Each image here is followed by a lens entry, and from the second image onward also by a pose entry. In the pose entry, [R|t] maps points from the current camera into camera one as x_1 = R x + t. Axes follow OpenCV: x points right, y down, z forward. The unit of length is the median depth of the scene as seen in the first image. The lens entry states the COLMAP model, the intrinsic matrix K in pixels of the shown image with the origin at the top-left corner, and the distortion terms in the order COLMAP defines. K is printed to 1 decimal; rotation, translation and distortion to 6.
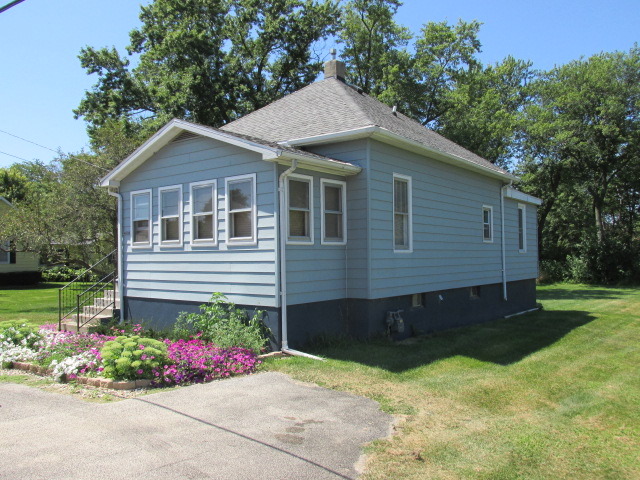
lens RADIAL K [[537.6, 0, 319.5], [0, 537.6, 241.0], [0, 0, 1]] dist [-0.024852, 0.027687]
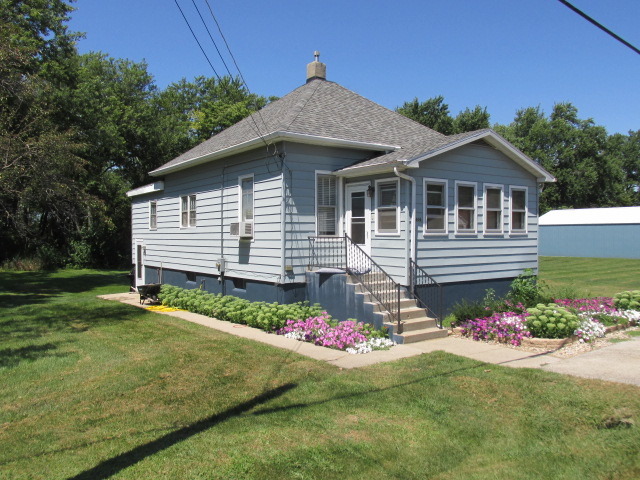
lens RADIAL K [[537.6, 0, 319.4], [0, 537.6, 238.8], [0, 0, 1]] dist [-0.024852, 0.027687]
pose [[0.274966, 0.003773, 0.961447, -1.503573], [-0.024513, 0.999695, 0.003087, 0.024198], [-0.961141, -0.024417, 0.274975, 1.015243]]
